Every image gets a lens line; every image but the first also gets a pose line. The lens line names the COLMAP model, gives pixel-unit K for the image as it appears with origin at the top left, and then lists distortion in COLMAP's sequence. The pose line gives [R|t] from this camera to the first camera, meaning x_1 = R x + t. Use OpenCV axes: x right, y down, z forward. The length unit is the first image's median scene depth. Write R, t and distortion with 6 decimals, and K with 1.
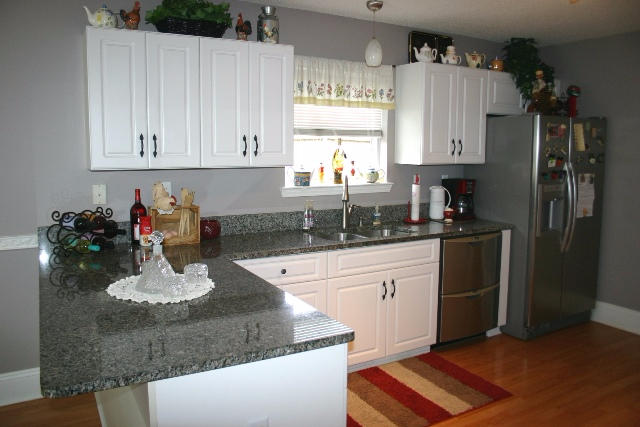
lens RADIAL K [[511.4, 0, 320.0], [0, 511.4, 213.5], [0, 0, 1]] dist [-0.164986, 0.167562]
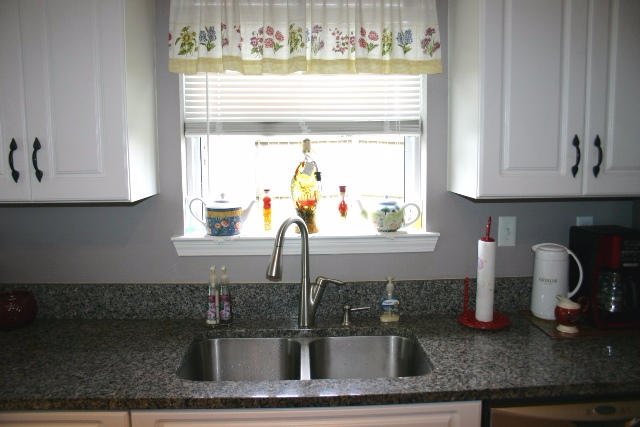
lens RADIAL K [[511.4, 0, 320.0], [0, 511.4, 213.5], [0, 0, 1]] dist [-0.164986, 0.167562]
pose [[0.887746, 0.045293, -0.458100, 0.273727], [-0.048622, 0.998807, 0.004530, -0.079643], [0.457759, 0.018252, 0.888889, 0.576203]]
